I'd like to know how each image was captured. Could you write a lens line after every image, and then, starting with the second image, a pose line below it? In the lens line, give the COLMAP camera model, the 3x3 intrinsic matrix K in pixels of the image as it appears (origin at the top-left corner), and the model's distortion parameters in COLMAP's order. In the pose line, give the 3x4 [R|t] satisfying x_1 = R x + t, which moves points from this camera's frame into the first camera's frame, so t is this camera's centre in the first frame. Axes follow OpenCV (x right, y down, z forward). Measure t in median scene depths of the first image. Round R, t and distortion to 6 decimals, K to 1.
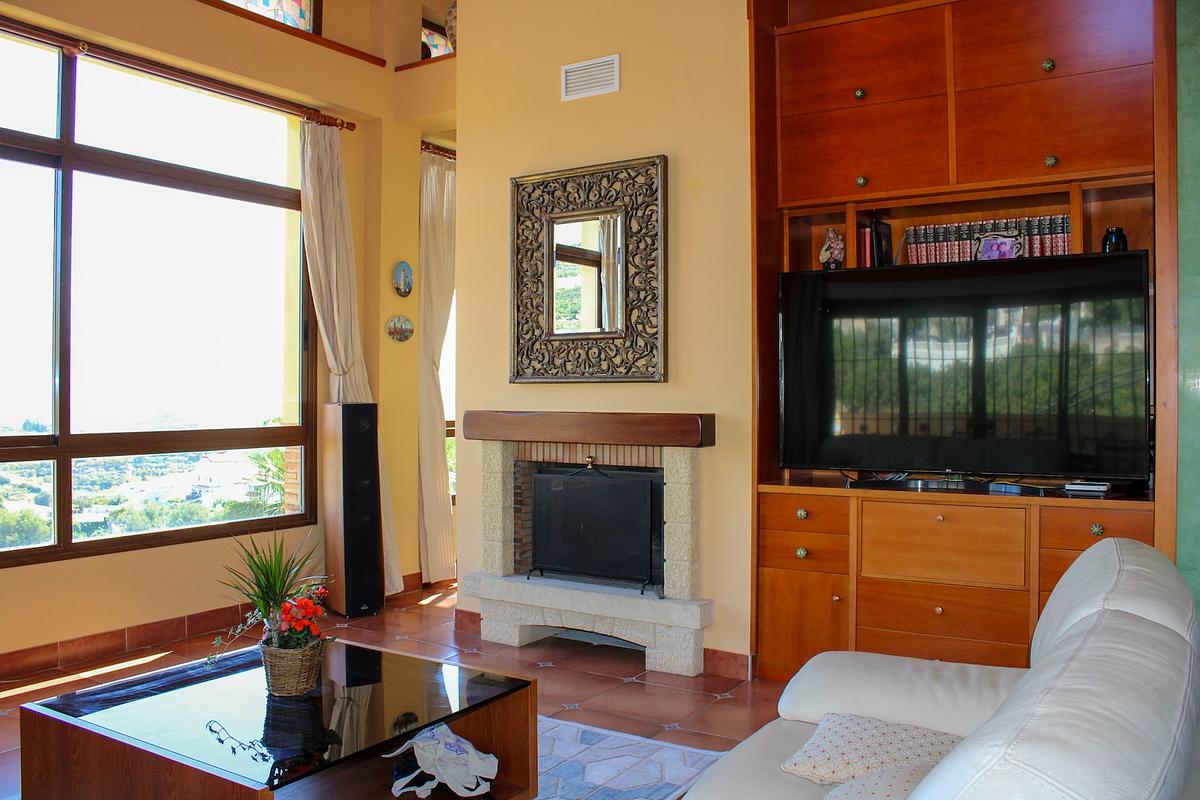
lens RADIAL K [[1003.7, 0, 608.5], [0, 1003.7, 396.0], [0, 0, 1]] dist [-0.153533, 0.139388]
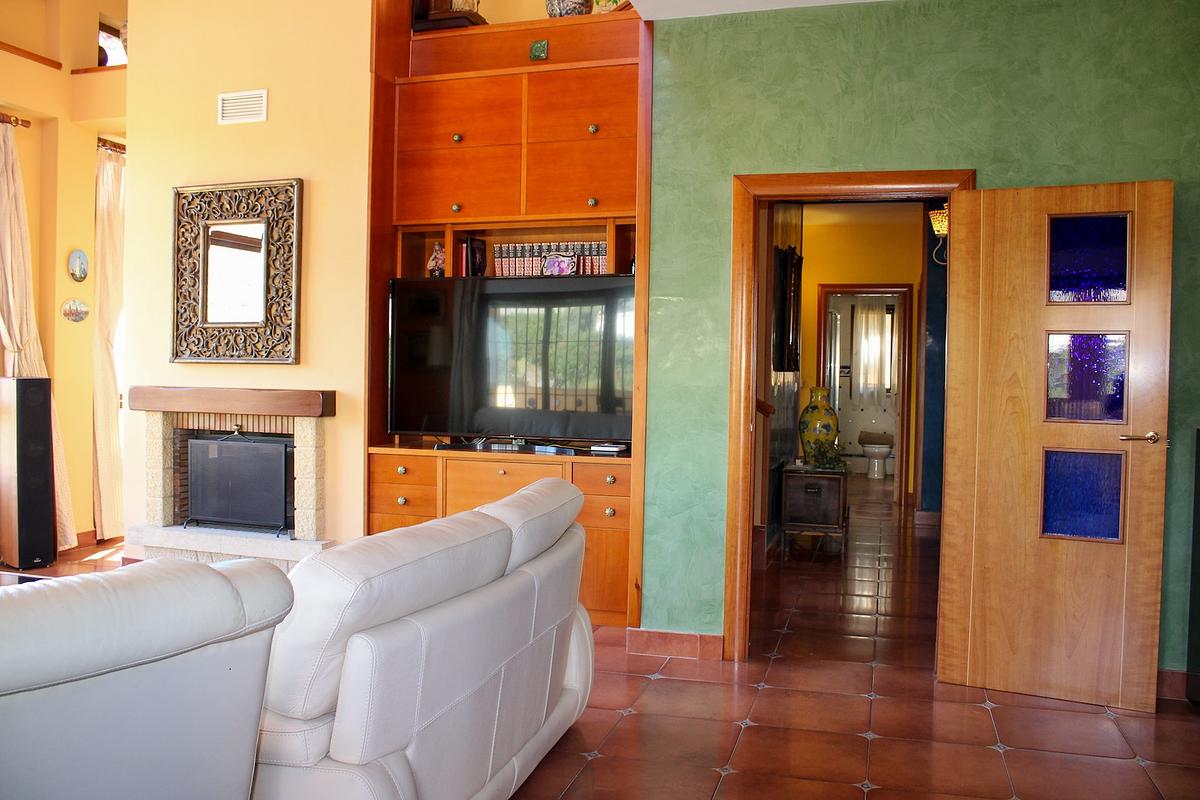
lens RADIAL K [[1003.7, 0, 607.3], [0, 1003.7, 387.0], [0, 0, 1]] dist [-0.153533, 0.139388]
pose [[0.962780, 0.006715, 0.270204, 0.092565], [-0.012491, 0.999729, 0.019663, -0.014690], [-0.269999, -0.022306, 0.962602, -0.265391]]
